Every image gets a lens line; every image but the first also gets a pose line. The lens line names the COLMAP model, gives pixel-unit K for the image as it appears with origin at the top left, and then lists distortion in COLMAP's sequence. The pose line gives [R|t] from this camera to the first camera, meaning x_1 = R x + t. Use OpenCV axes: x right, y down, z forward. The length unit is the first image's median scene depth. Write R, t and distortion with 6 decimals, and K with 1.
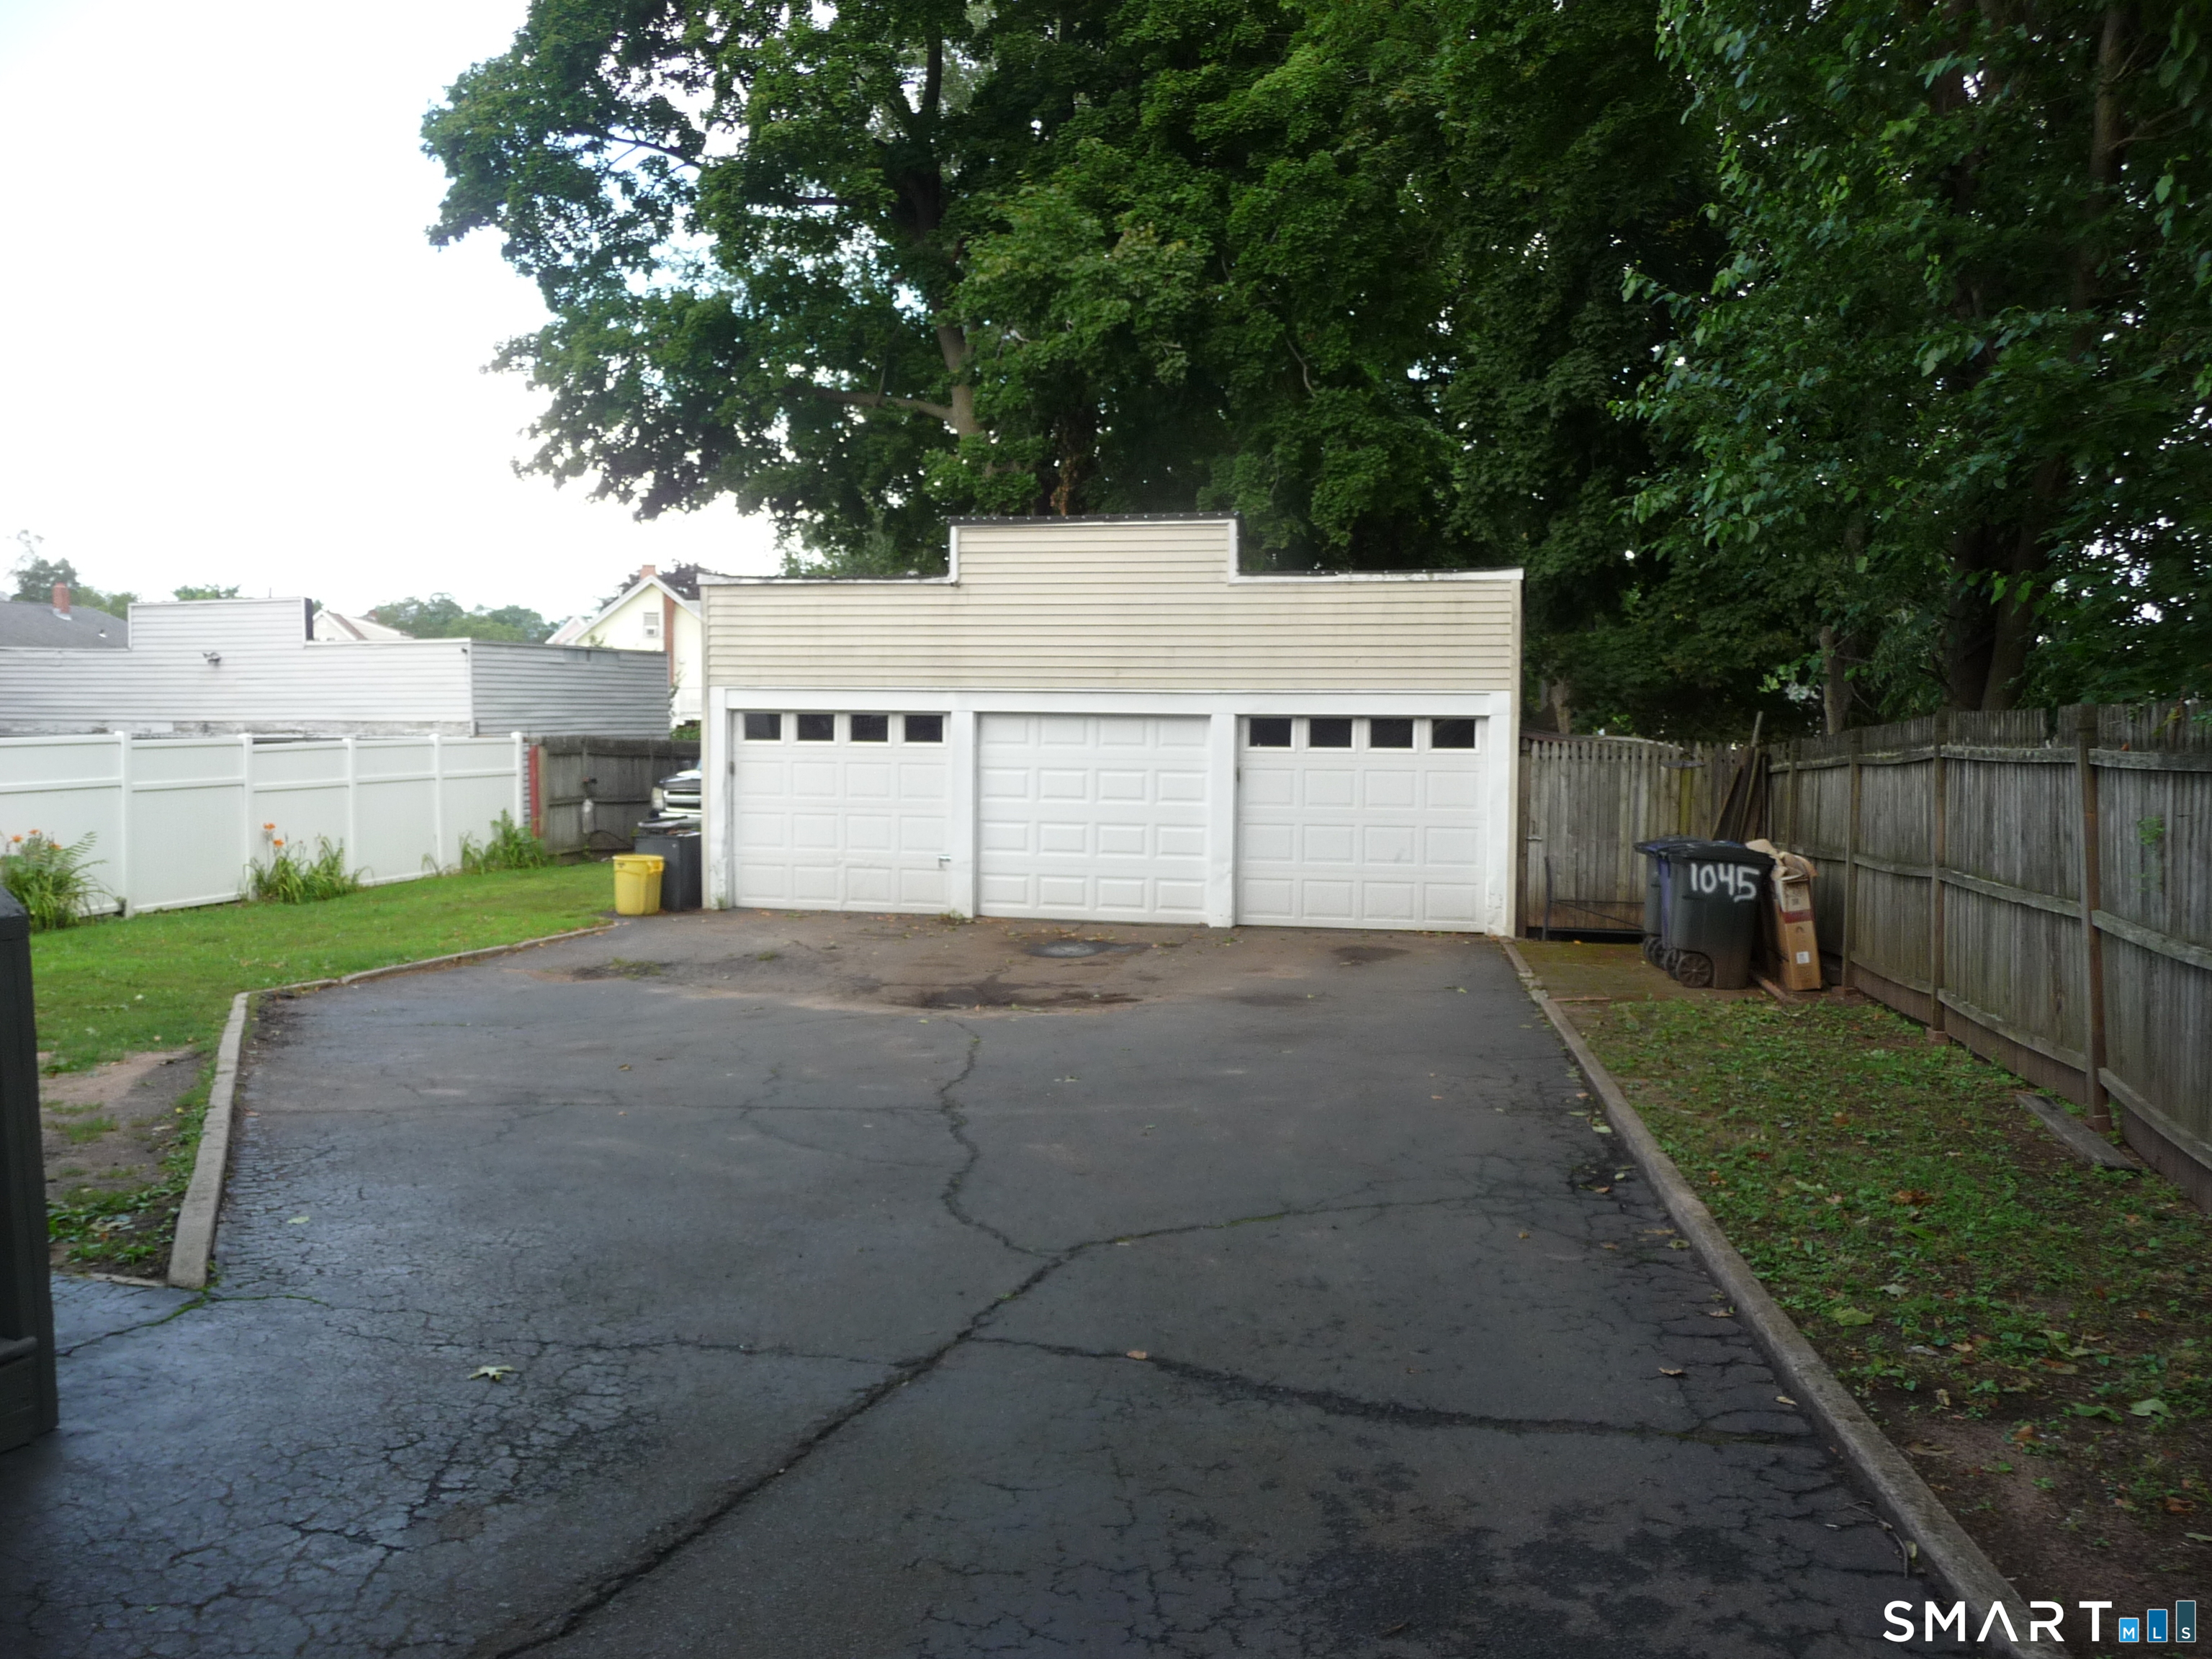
lens RADIAL K [[1847.8, 0, 1106.3], [0, 1847.8, 831.0], [0, 0, 1]] dist [-0.032248, 0.021839]
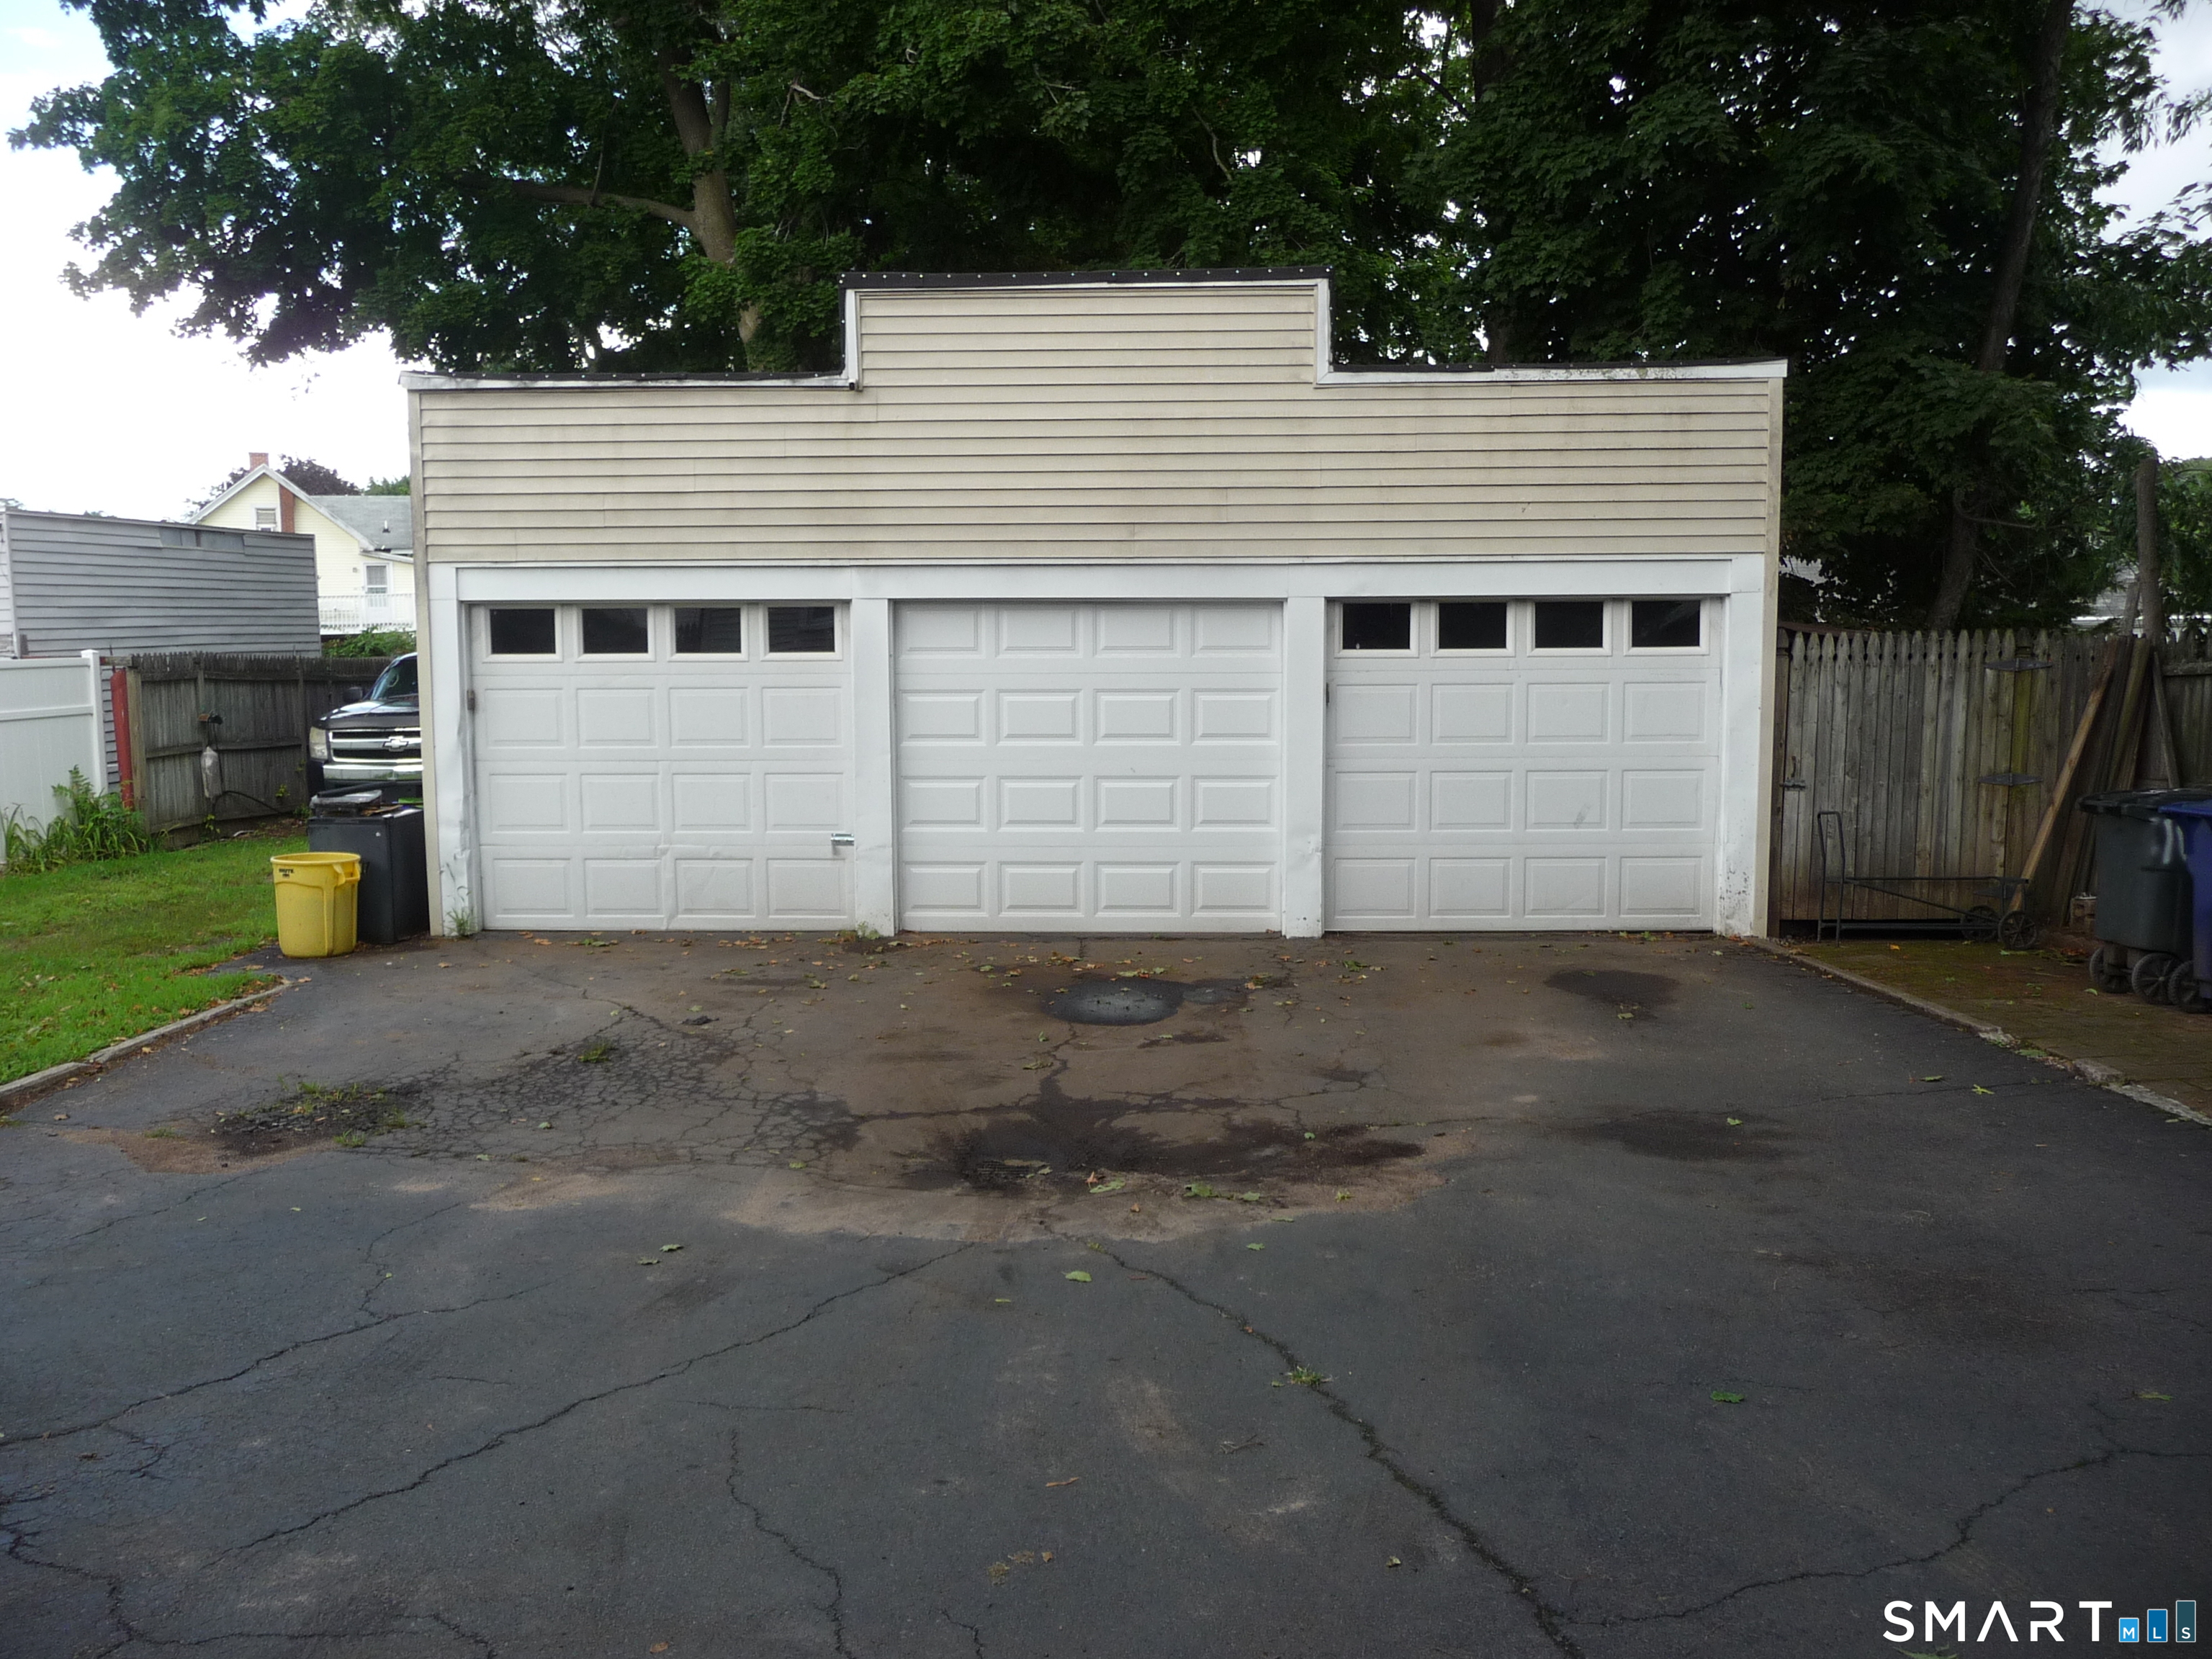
lens RADIAL K [[1847.8, 0, 1110.0], [0, 1847.8, 819.1], [0, 0, 1]] dist [-0.032248, 0.021839]
pose [[0.981815, -0.034572, 0.186666, -0.116961], [0.026408, 0.998590, 0.046046, -0.018612], [-0.187995, -0.040279, 0.981344, 0.387922]]
